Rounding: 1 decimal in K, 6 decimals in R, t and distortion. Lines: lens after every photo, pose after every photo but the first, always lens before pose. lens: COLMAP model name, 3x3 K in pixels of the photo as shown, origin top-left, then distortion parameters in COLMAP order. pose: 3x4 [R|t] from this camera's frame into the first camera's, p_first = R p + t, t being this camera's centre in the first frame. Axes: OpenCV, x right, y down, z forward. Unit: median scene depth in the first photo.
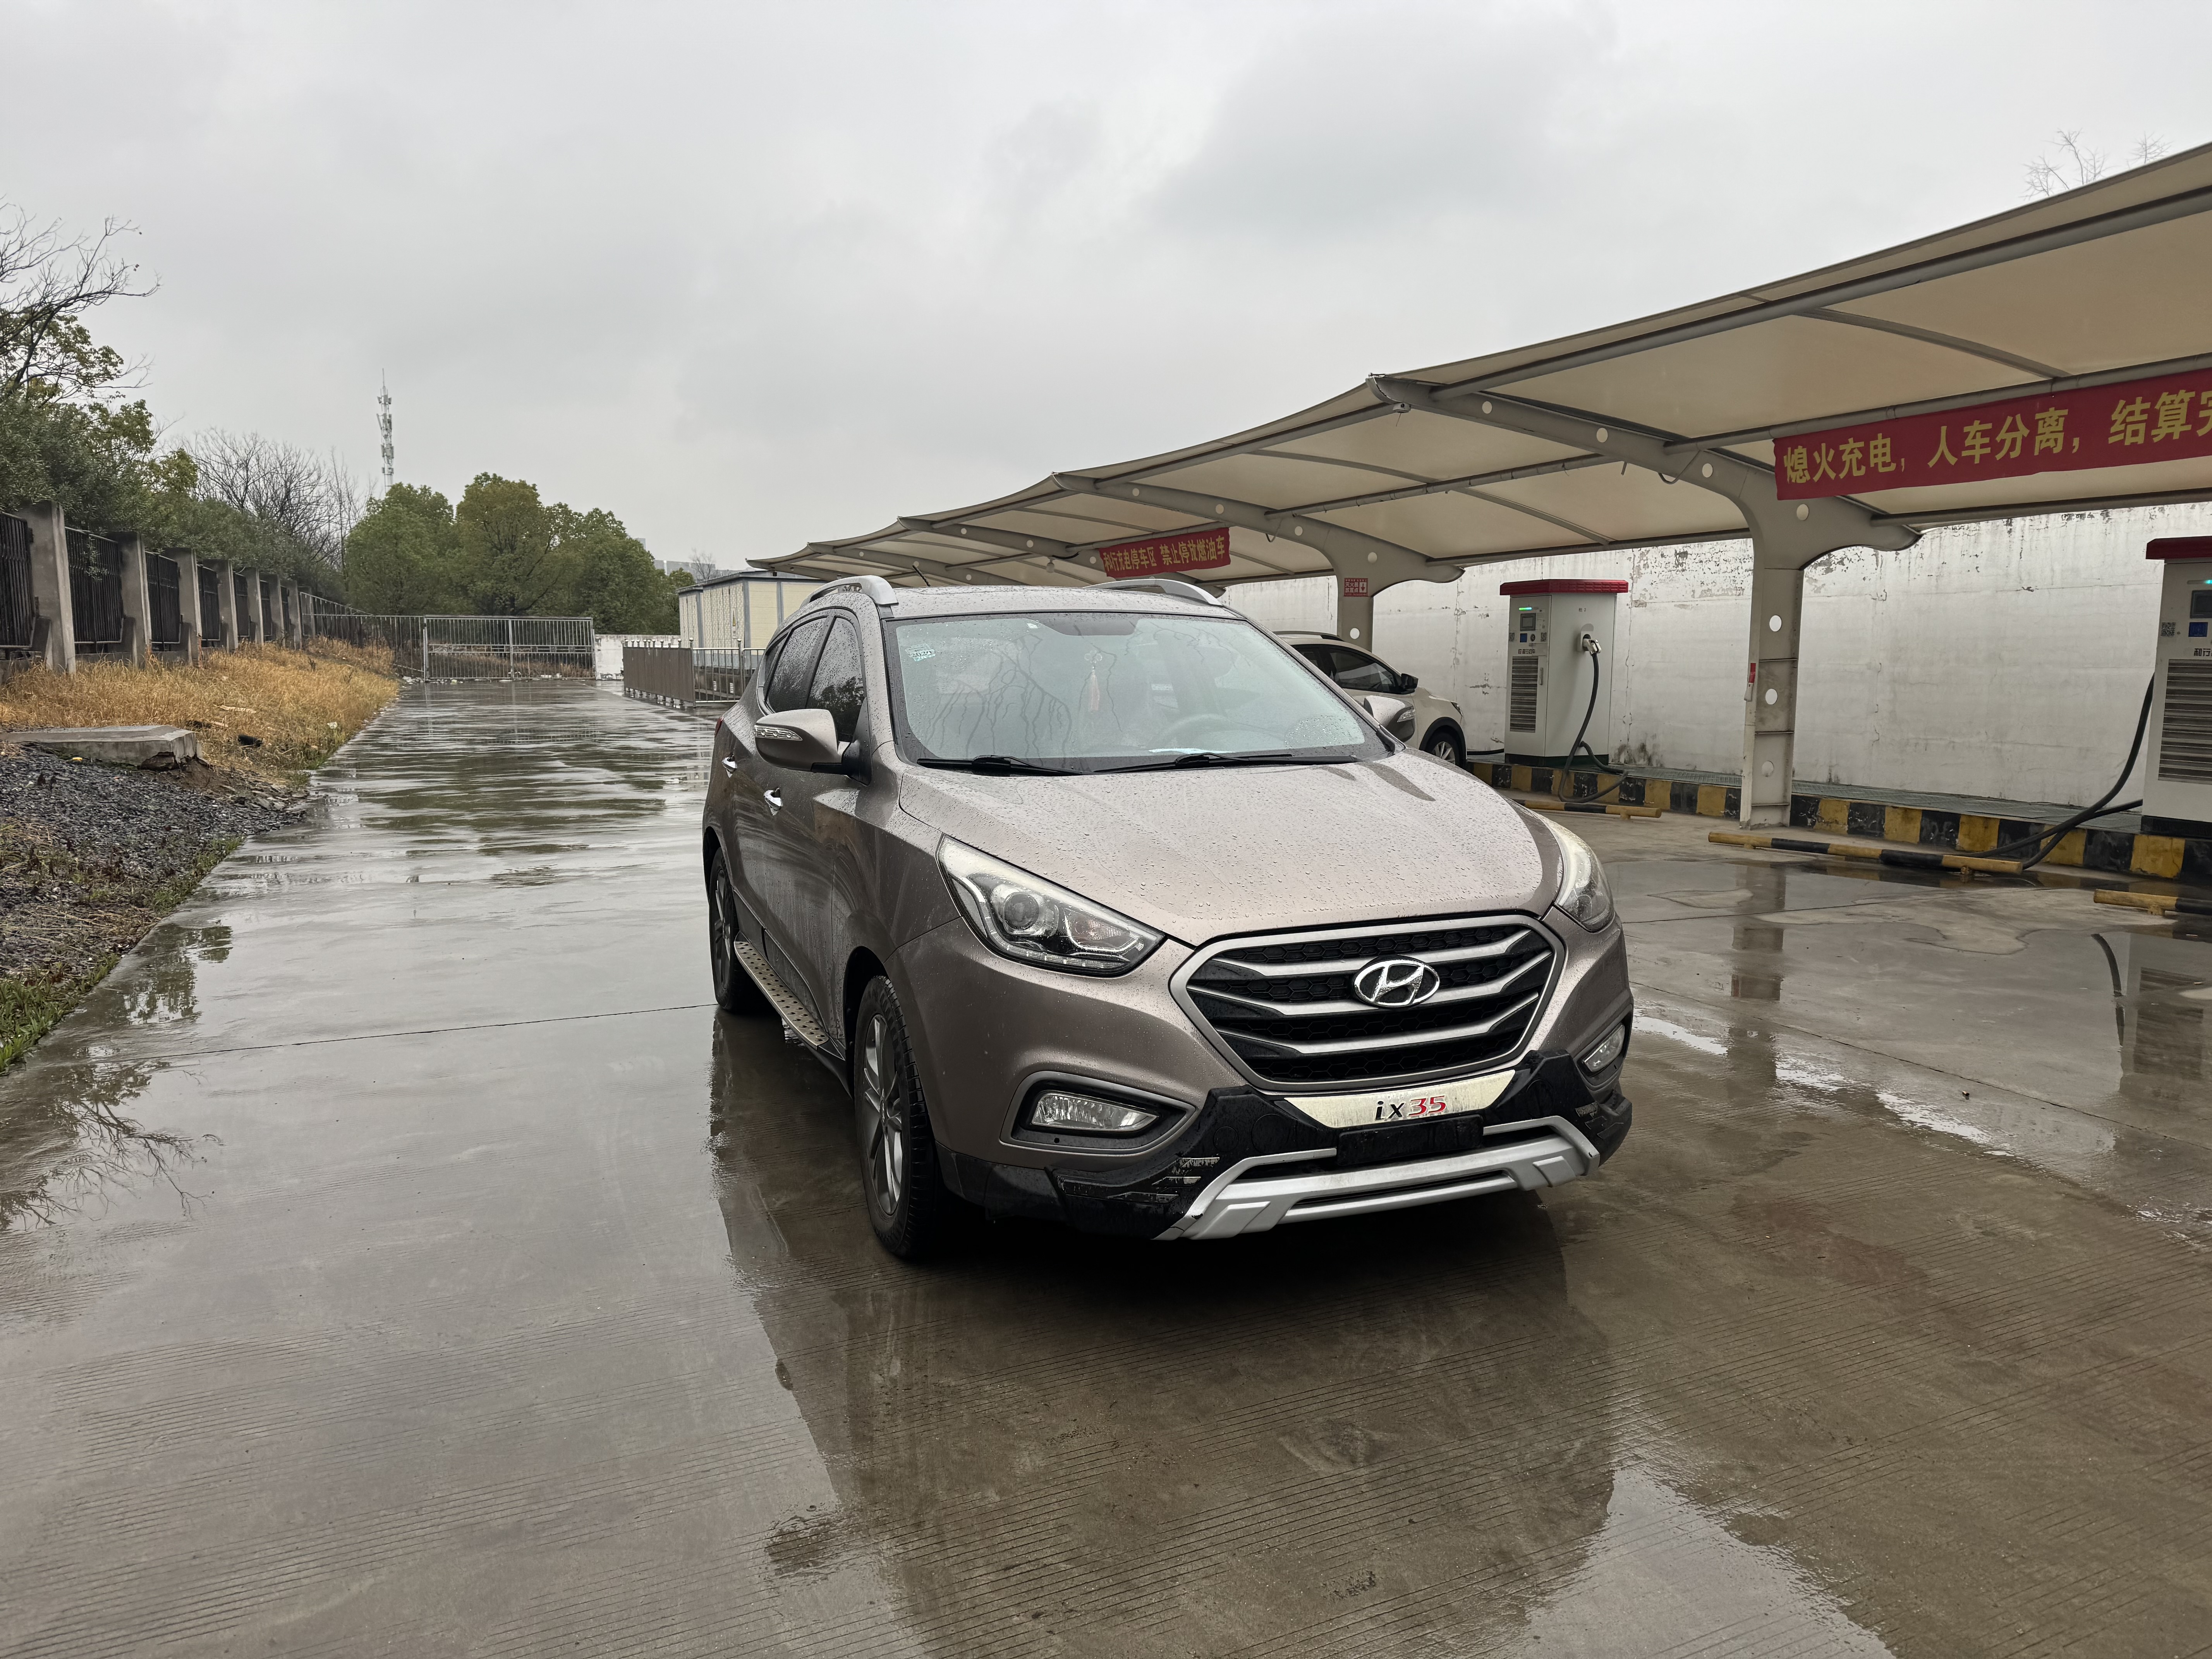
lens RADIAL K [[1523.6, 0, 1114.4], [0, 1523.6, 848.7], [0, 0, 1]] dist [0.080736, -0.101291]
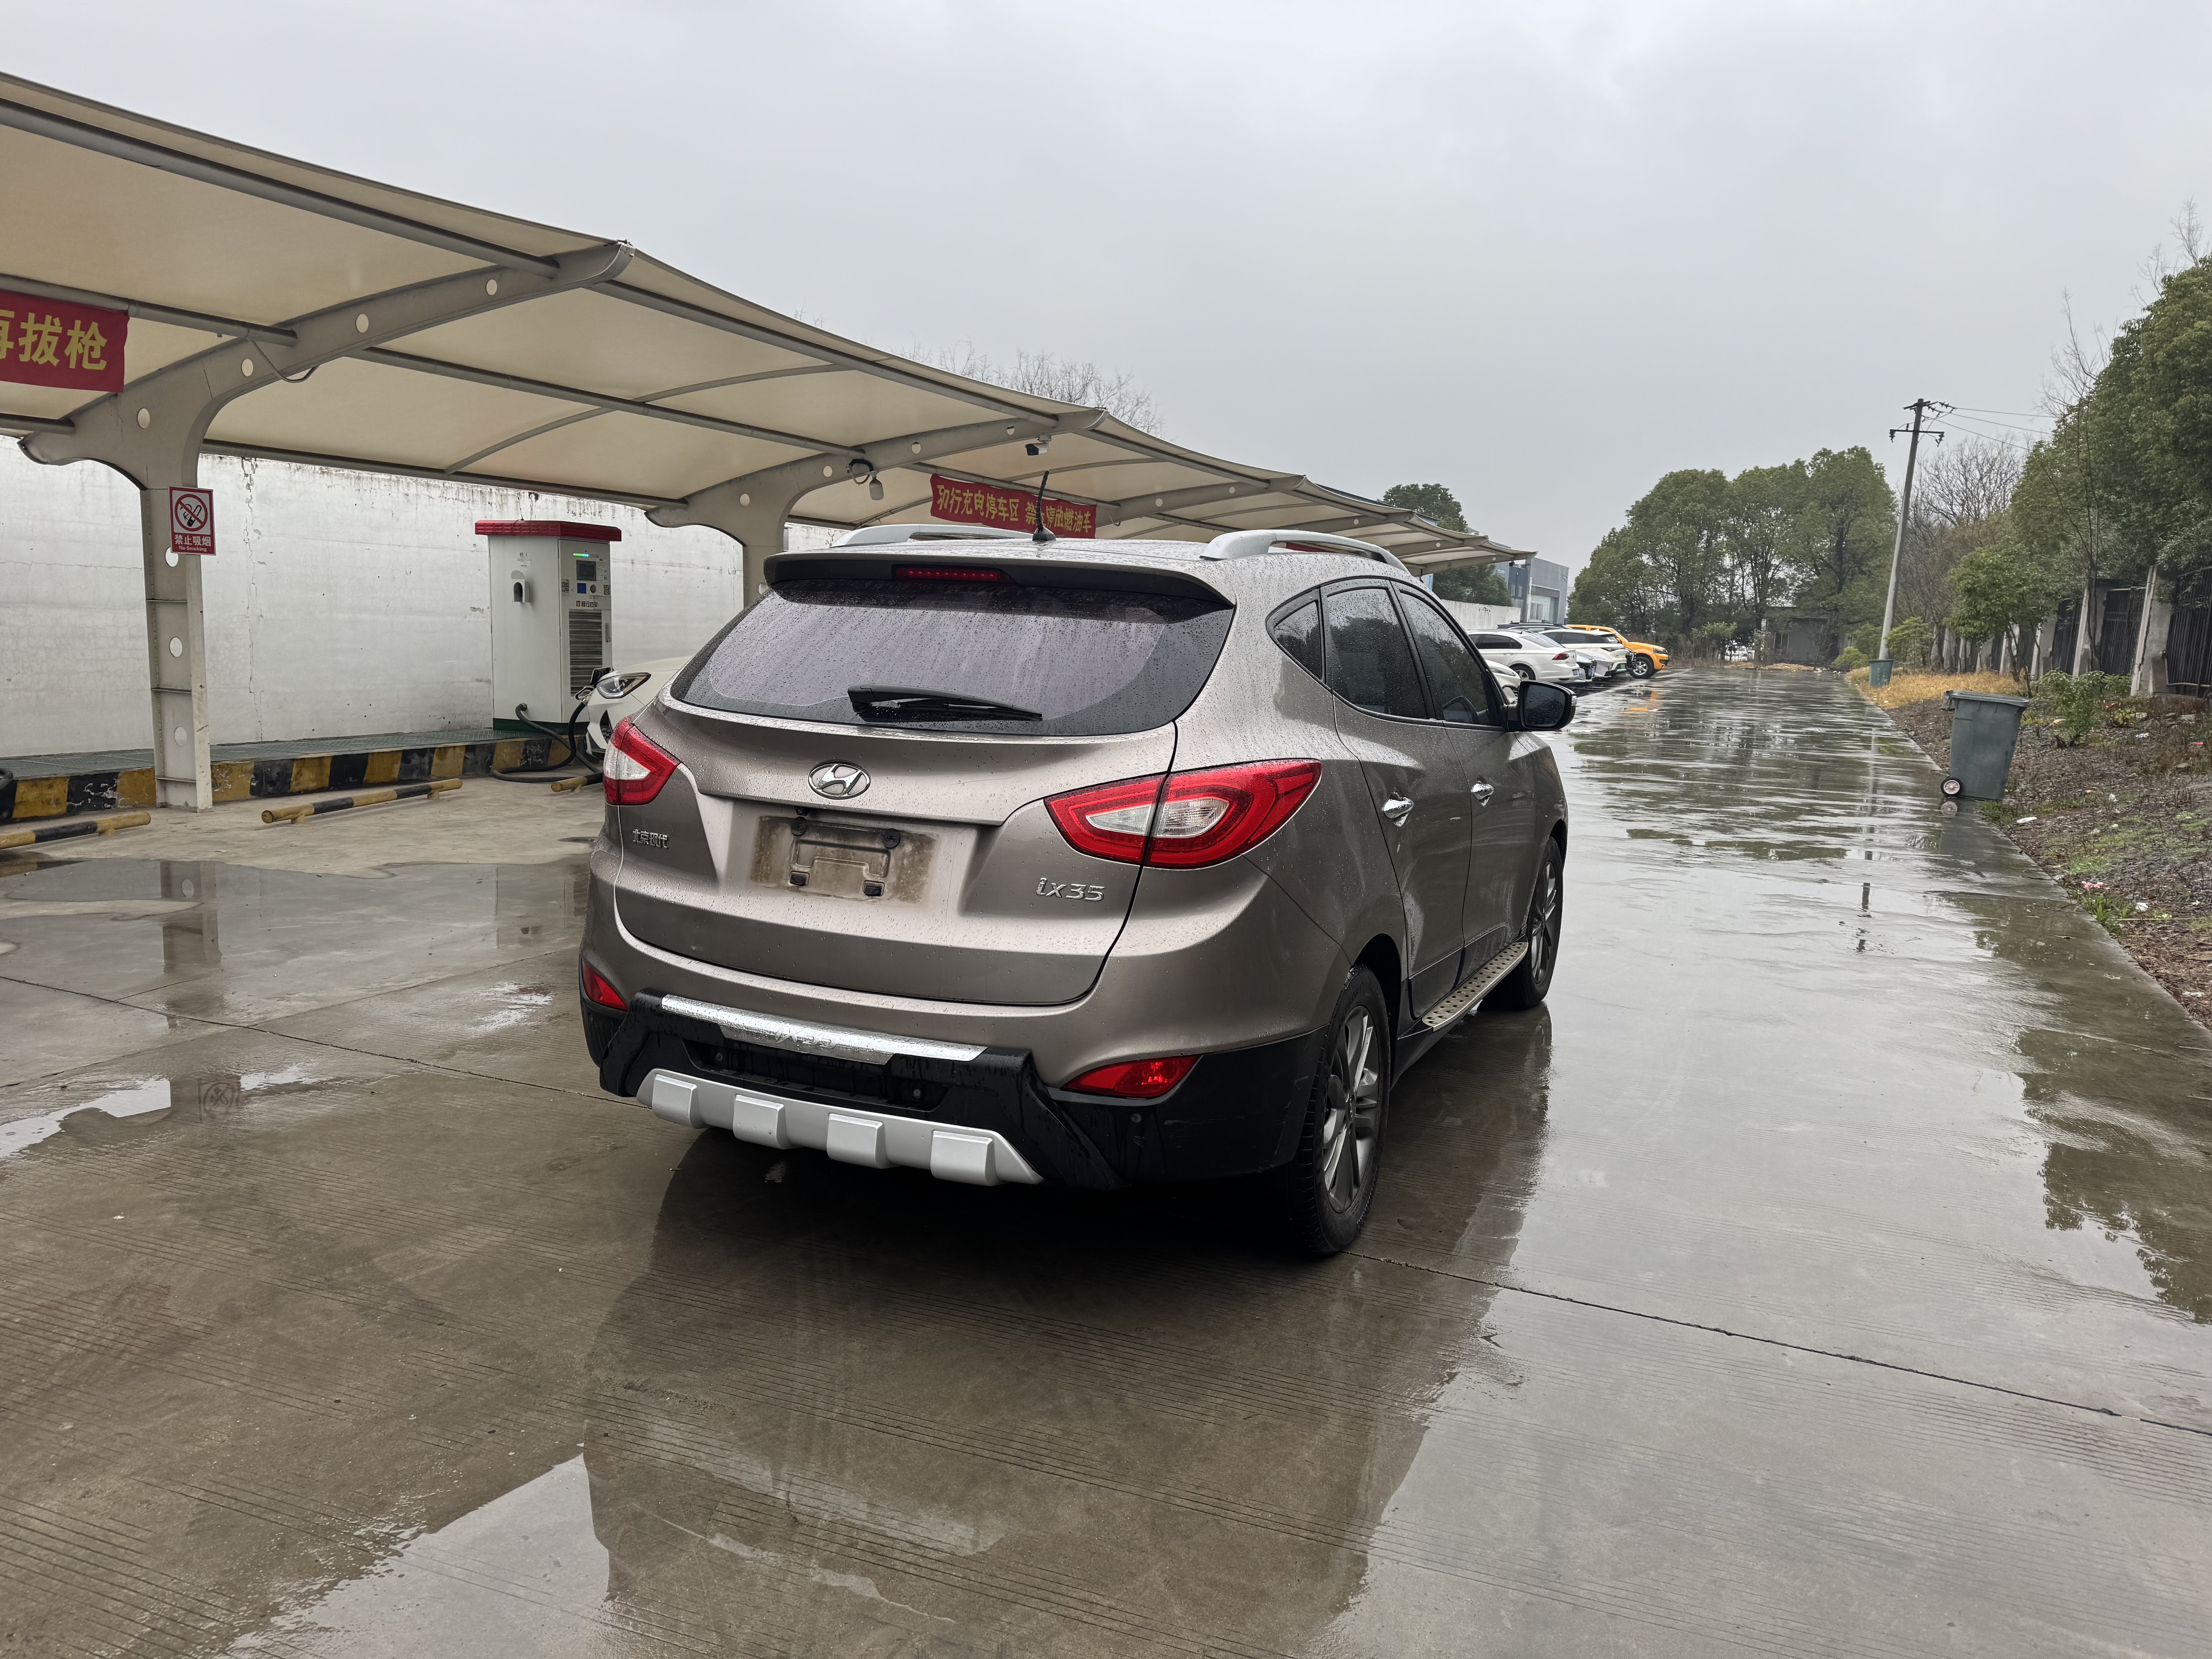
lens RADIAL K [[1523.6, 0, 1096.2], [0, 1523.6, 841.7], [0, 0, 1]] dist [0.080736, -0.101291]
pose [[-0.686045, -0.129589, 0.715925, -0.469575], [0.056706, 0.971493, 0.230188, -0.150391], [-0.725346, 0.198516, -0.659139, 1.147677]]
